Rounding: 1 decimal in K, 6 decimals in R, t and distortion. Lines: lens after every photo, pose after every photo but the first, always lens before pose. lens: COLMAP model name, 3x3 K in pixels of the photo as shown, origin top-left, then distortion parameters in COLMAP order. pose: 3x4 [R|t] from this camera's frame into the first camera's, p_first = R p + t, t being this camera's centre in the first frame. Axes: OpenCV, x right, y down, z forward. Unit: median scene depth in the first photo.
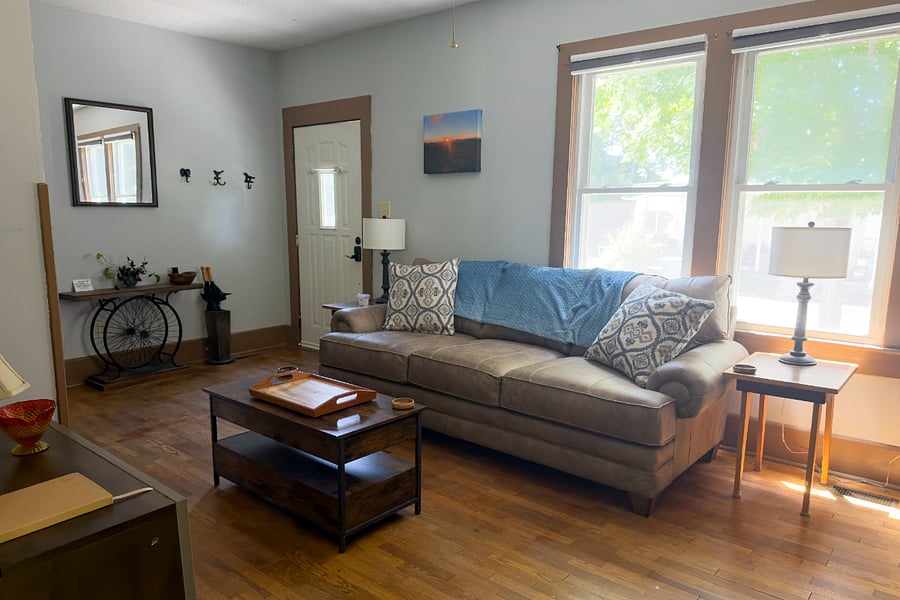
lens RADIAL K [[639.1, 0, 447.3], [0, 639.1, 307.3], [0, 0, 1]] dist [0.043382, -0.008758]
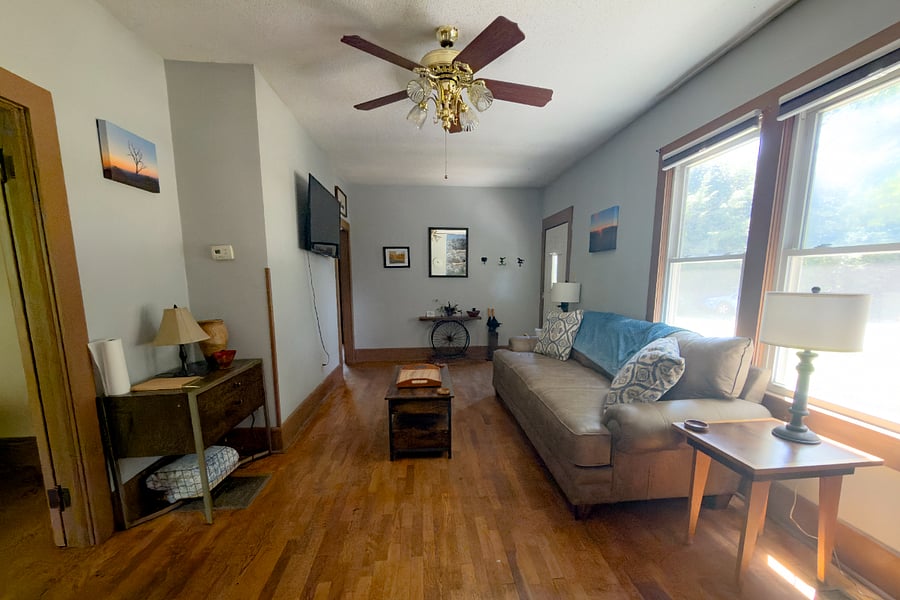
lens RADIAL K [[365.4, 0, 458.0], [0, 365.4, 330.8], [0, 0, 1]] dist [0.003853, 0.000326]
pose [[0.726043, 0.092571, -0.681390, 0.393064], [-0.100031, 0.994575, 0.028532, -0.025063], [0.680335, 0.047445, 0.731364, 0.201719]]
